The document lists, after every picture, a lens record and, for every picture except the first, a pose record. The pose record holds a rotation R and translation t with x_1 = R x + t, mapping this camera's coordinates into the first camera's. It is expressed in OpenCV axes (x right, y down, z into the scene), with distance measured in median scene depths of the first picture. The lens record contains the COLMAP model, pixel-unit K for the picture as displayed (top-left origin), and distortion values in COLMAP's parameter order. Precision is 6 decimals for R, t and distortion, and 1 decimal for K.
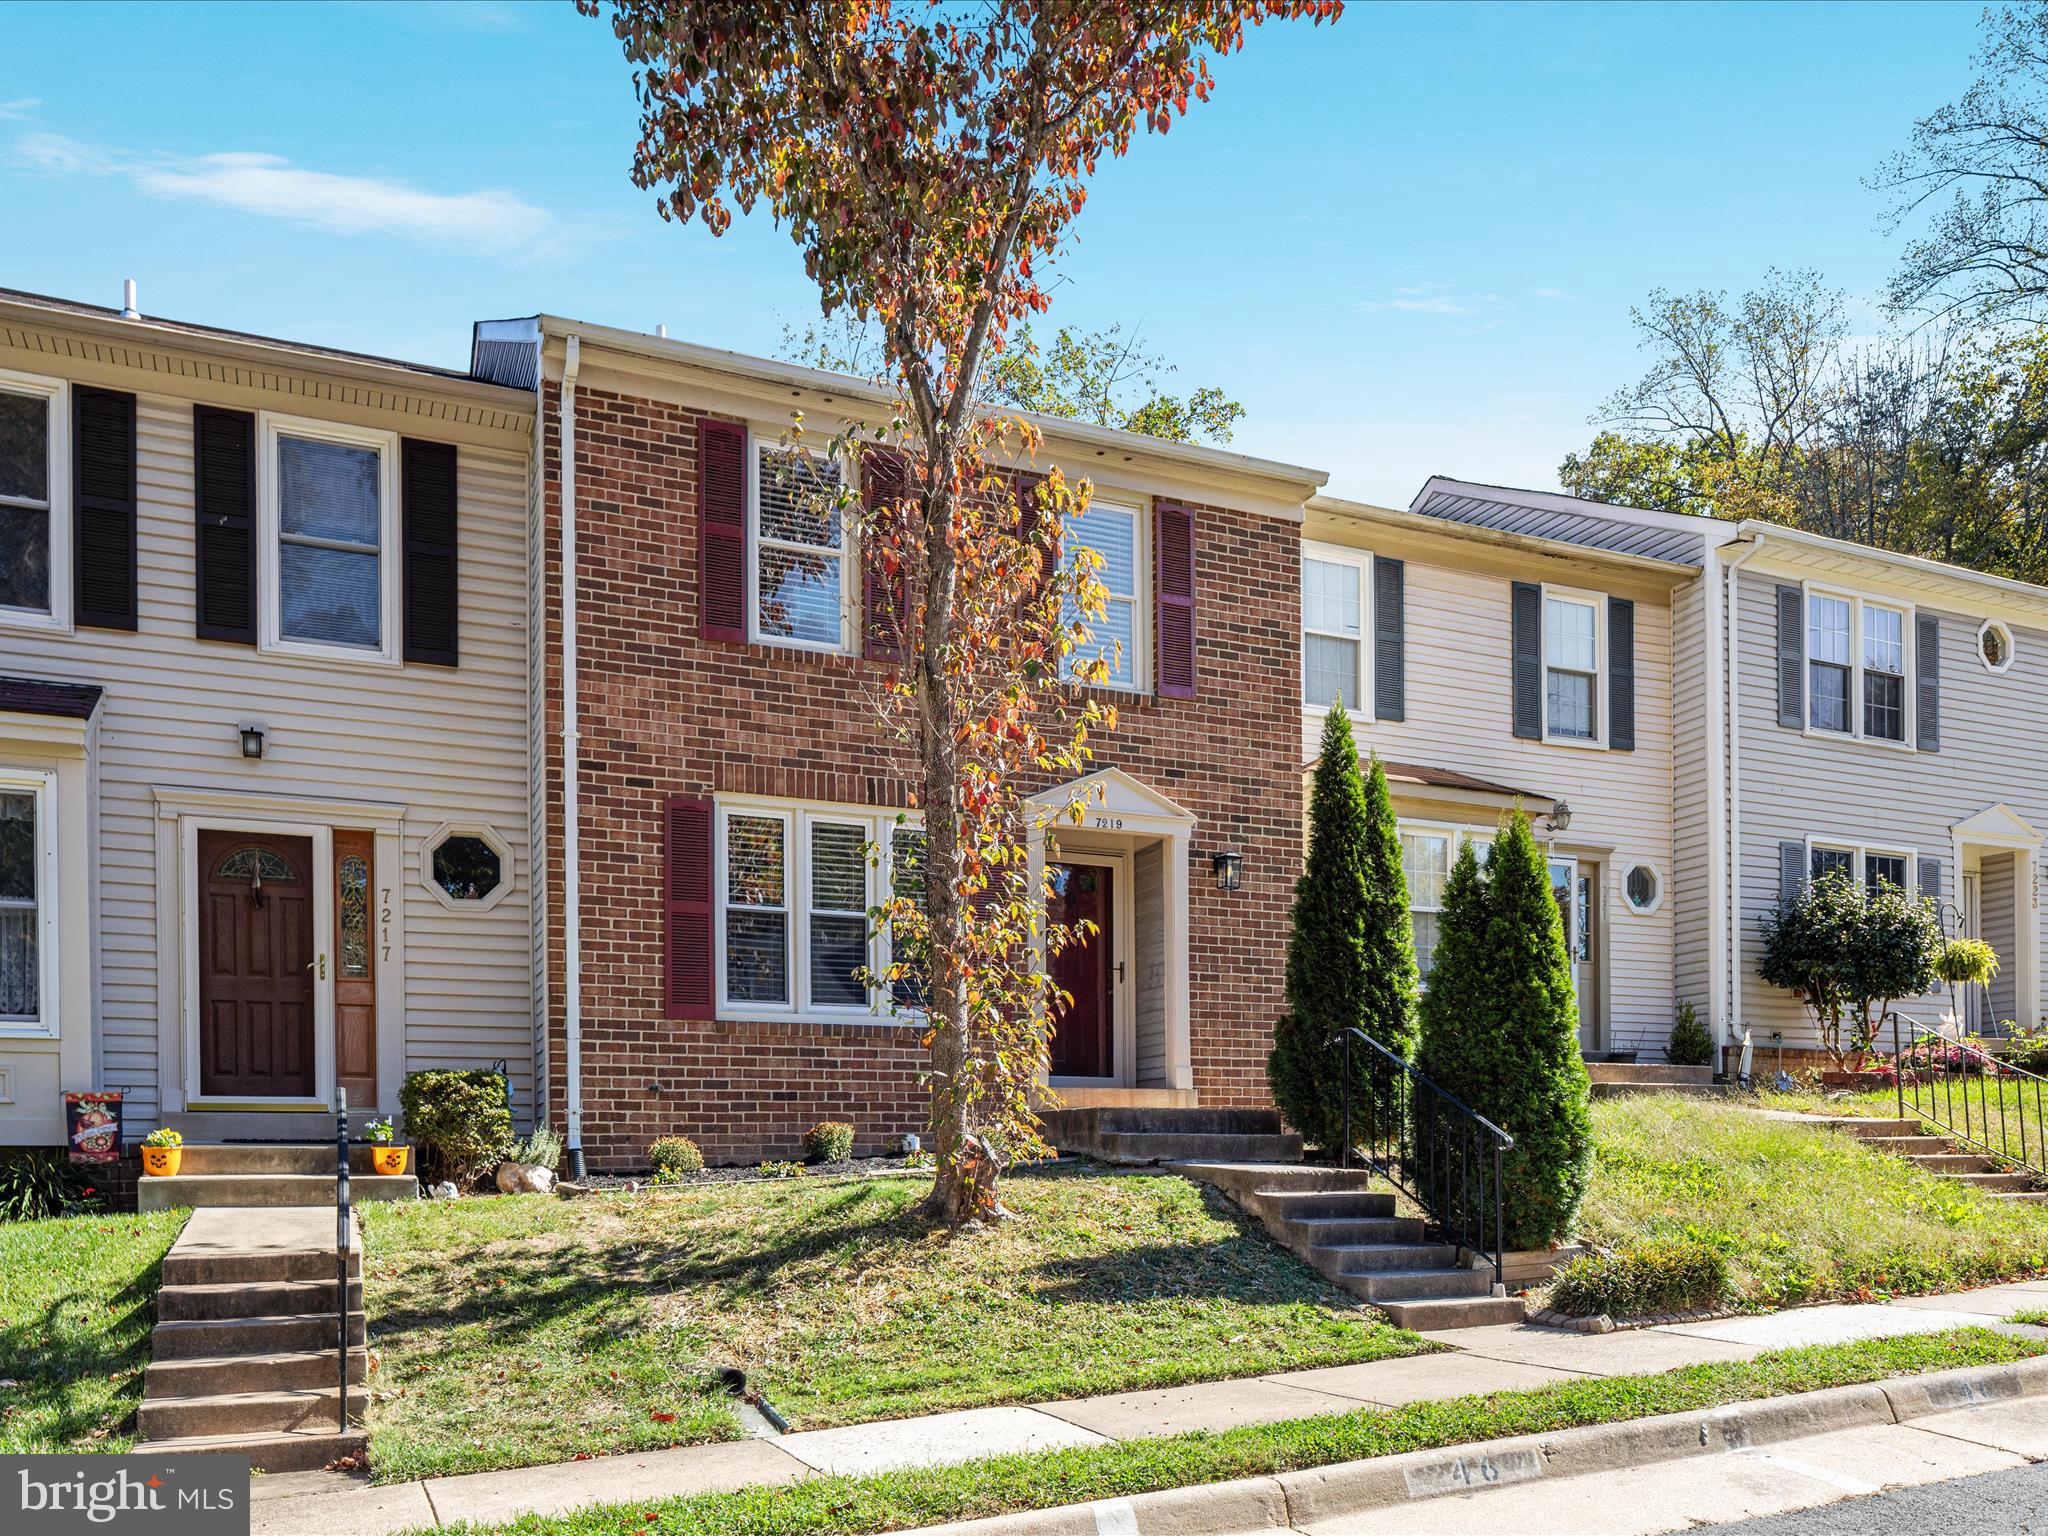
lens RADIAL K [[1369.1, 0, 1048.3], [0, 1369.1, 768.8], [0, 0, 1]] dist [0.000876, -0.001867]
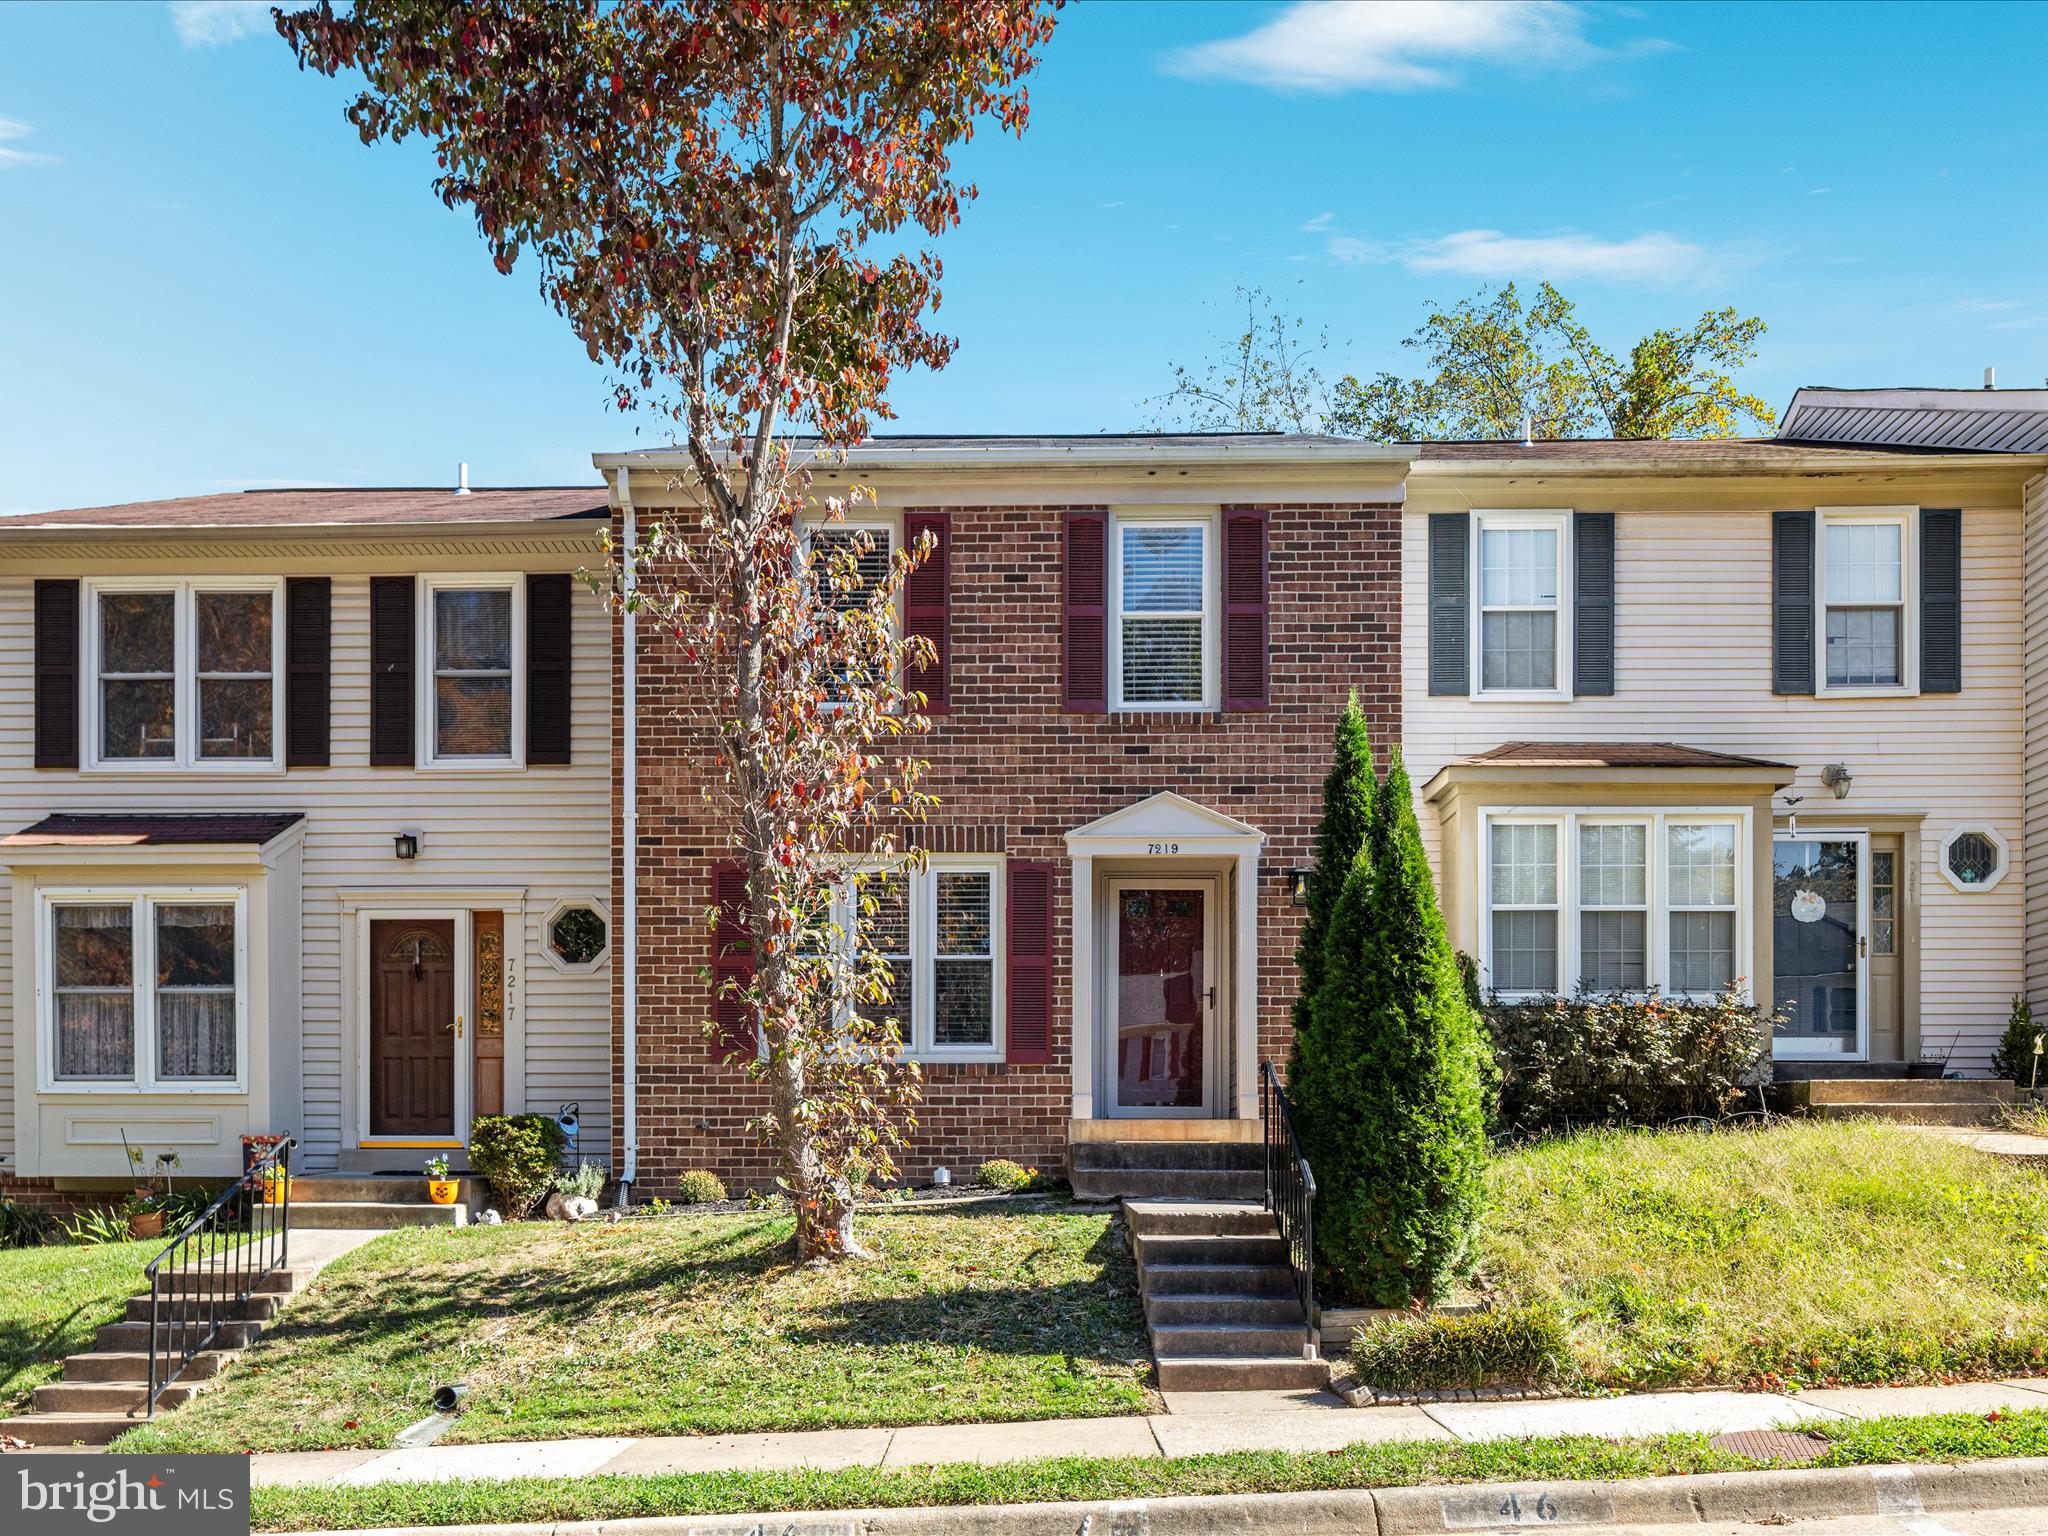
lens RADIAL K [[1369.1, 0, 1048.3], [0, 1369.1, 768.8], [0, 0, 1]] dist [0.000876, -0.001867]
pose [[0.925797, -0.100499, -0.364416, 0.397807], [0.098236, 0.994854, -0.024794, -0.001241], [0.365033, -0.012845, 0.930906, 0.064685]]
